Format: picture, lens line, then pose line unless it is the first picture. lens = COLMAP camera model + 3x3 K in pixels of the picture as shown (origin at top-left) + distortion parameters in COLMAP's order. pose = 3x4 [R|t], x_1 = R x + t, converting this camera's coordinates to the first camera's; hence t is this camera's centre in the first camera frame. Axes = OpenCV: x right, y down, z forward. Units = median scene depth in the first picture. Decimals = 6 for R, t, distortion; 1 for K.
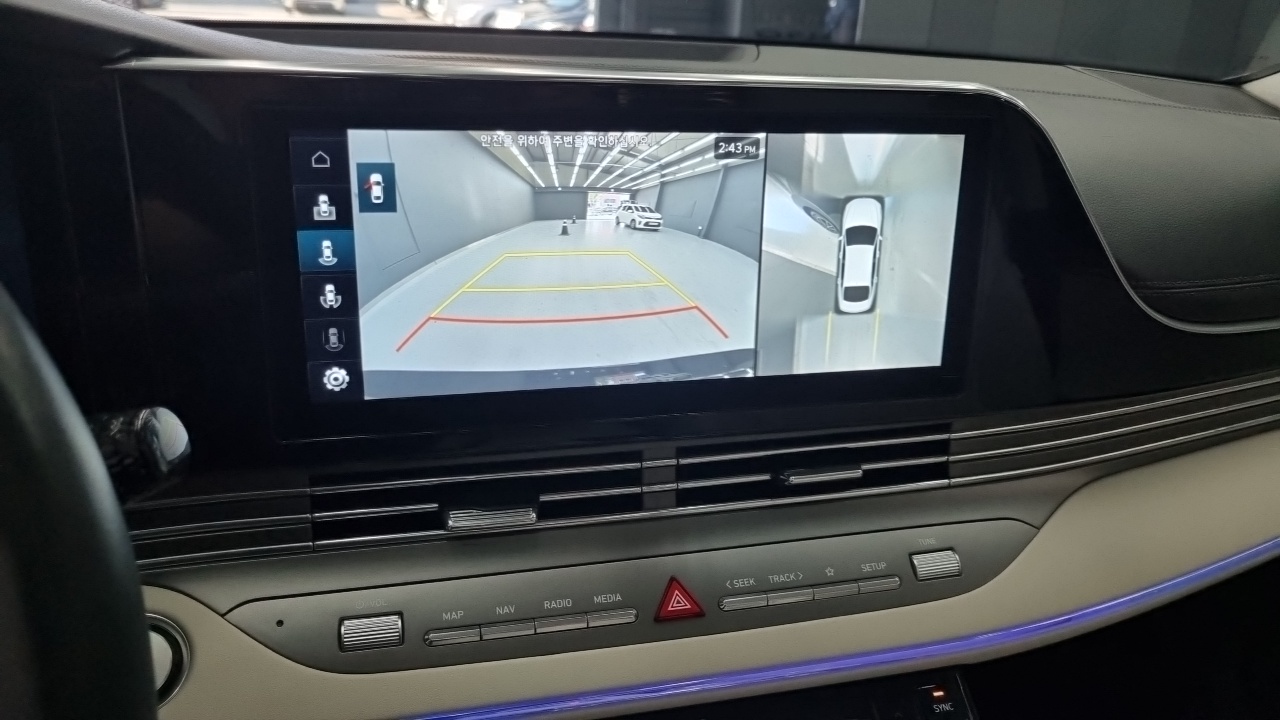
lens RADIAL K [[983.6, 0, 653.0], [0, 983.6, 366.7], [0, 0, 1]] dist [0.032198, -0.008800]
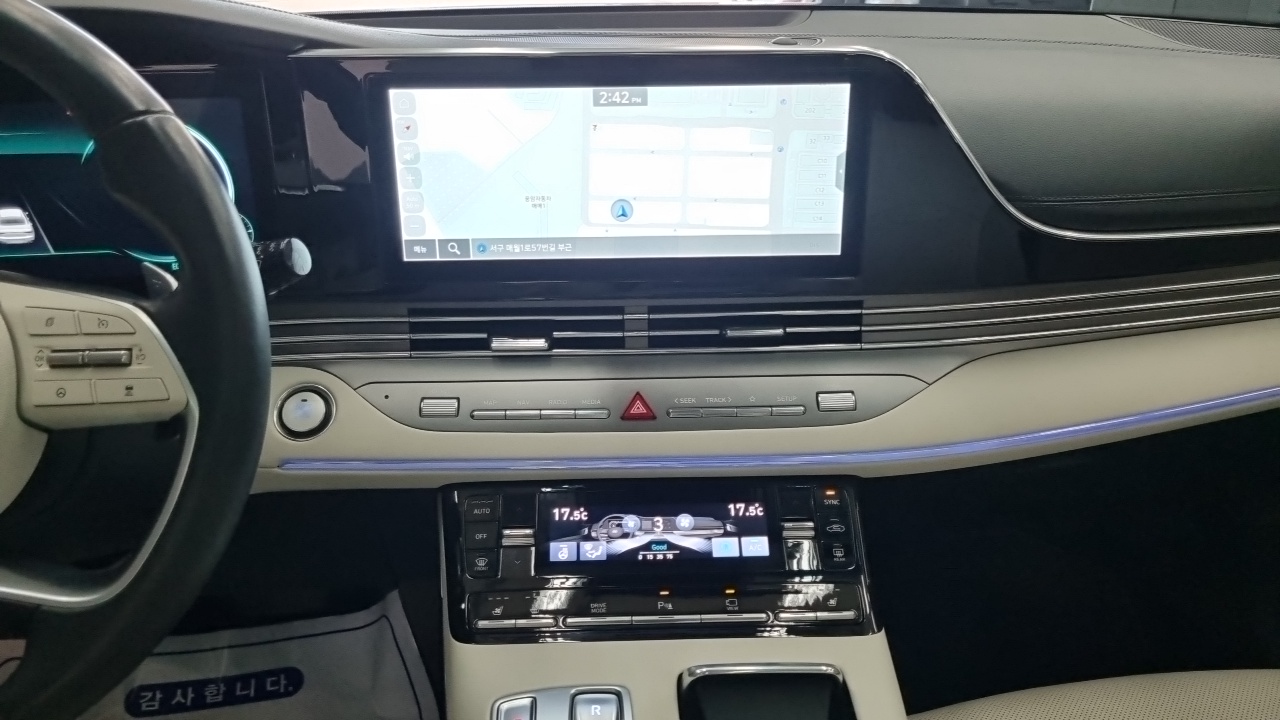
lens RADIAL K [[983.6, 0, 646.1], [0, 983.6, 362.4], [0, 0, 1]] dist [0.032198, -0.008800]
pose [[0.967186, 0.049439, -0.249211, 0.388617], [-0.038948, 0.998142, 0.046858, 0.097099], [0.251065, -0.035614, 0.967315, -0.409517]]
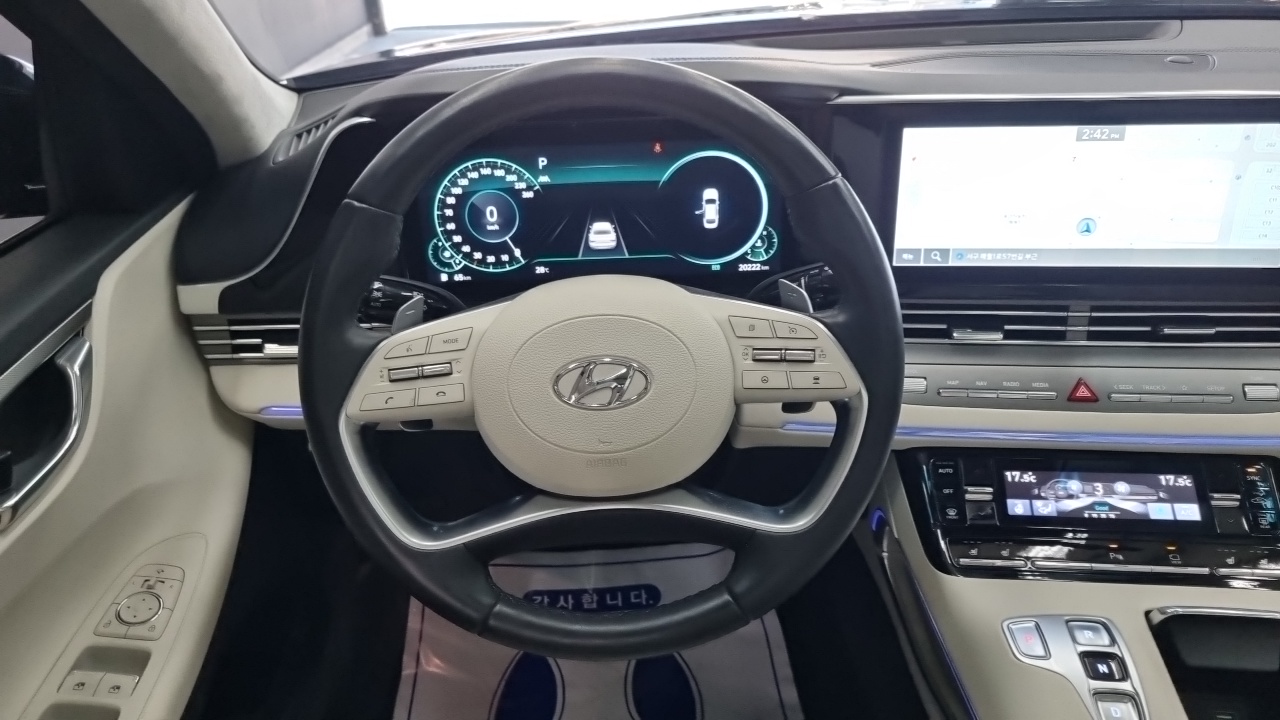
lens RADIAL K [[983.6, 0, 642.1], [0, 983.6, 364.0], [0, 0, 1]] dist [0.032198, -0.008800]
pose [[0.926197, 0.097106, -0.364320, -0.062609], [-0.058868, 0.991659, 0.114659, 0.030939], [0.372415, -0.084750, 0.924188, -0.901428]]
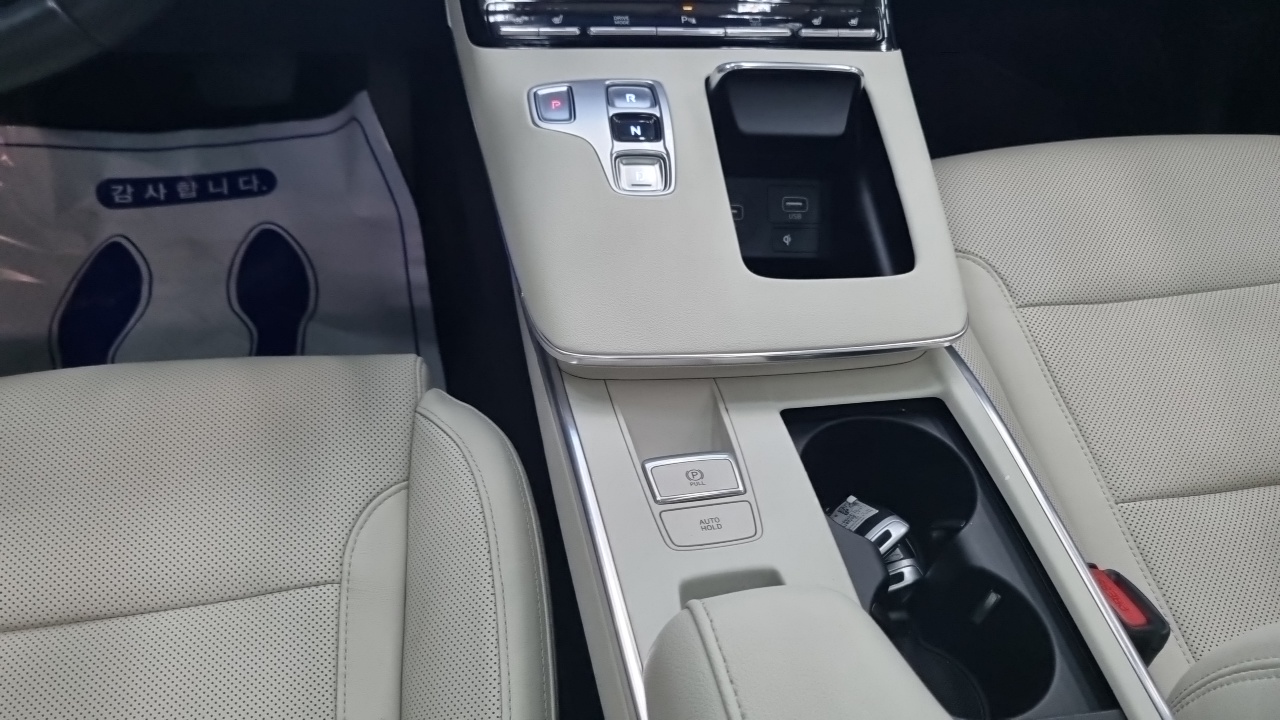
lens RADIAL K [[983.6, 0, 634.7], [0, 983.6, 360.4], [0, 0, 1]] dist [0.032198, -0.008800]
pose [[0.980284, 0.141555, -0.137860, 0.273127], [-0.074927, 0.911887, 0.403545, 0.375047], [0.182836, -0.385260, 0.904514, -0.508539]]
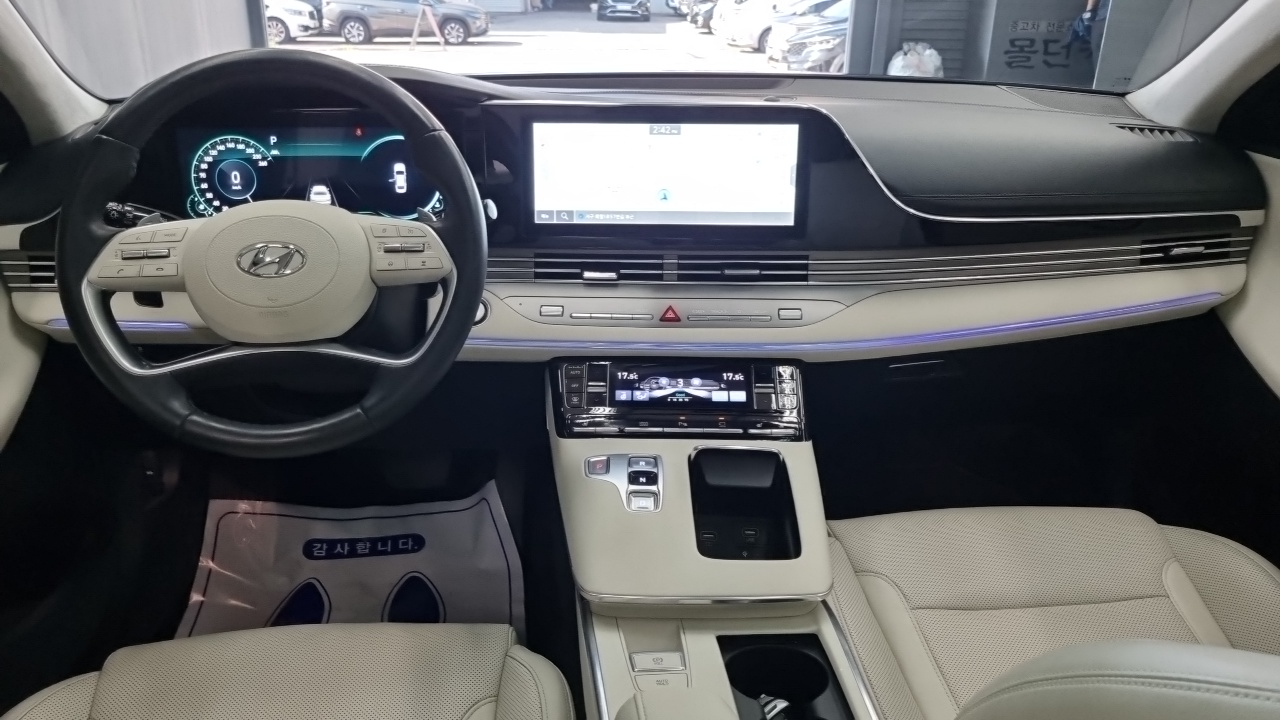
lens RADIAL K [[983.6, 0, 634.5], [0, 983.6, 357.0], [0, 0, 1]] dist [0.032198, -0.008800]
pose [[0.953765, 0.063680, -0.293729, 0.649446], [-0.067871, 0.997686, -0.004084, 0.349460], [0.292789, 0.023831, 0.955880, -1.335672]]
